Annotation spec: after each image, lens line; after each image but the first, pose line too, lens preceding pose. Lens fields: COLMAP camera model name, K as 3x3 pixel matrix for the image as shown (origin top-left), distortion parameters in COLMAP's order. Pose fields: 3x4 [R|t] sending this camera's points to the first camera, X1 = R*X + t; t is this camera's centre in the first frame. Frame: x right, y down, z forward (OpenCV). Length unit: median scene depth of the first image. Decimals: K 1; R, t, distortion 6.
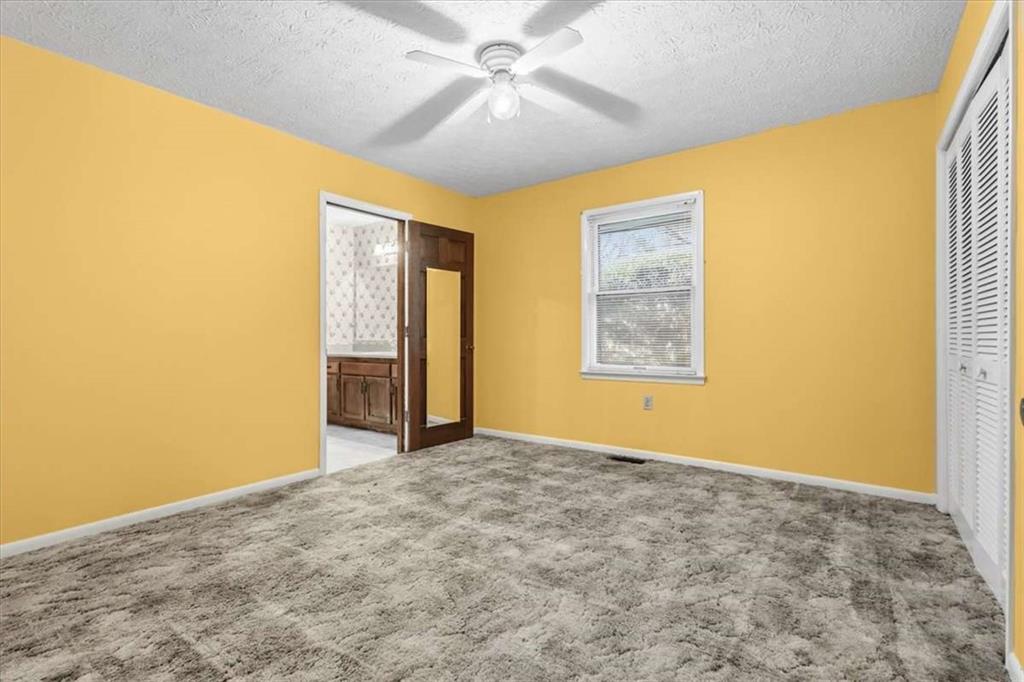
lens RADIAL K [[468.3, 0, 510.5], [0, 468.3, 337.9], [0, 0, 1]] dist [0.011540, 0.000090]
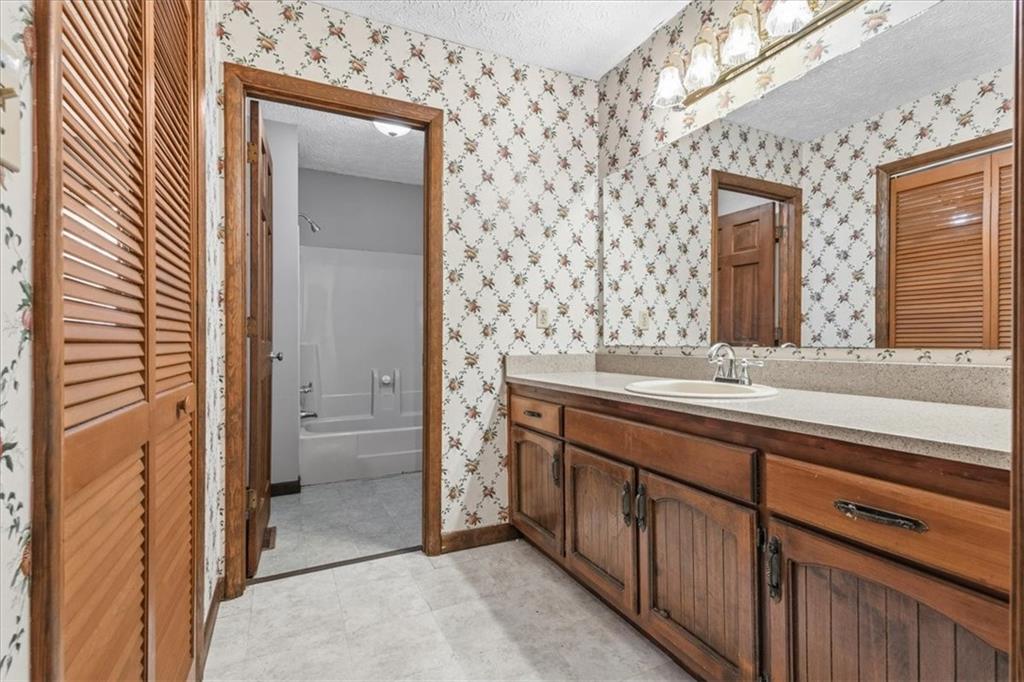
lens RADIAL K [[468.3, 0, 510.5], [0, 468.3, 337.9], [0, 0, 1]] dist [0.011540, 0.000090]
pose [[0.878831, -0.001180, -0.477132, -0.200904], [0.000303, 0.999998, -0.001913, -0.000149], [0.477134, 0.001537, 0.878829, 0.587872]]
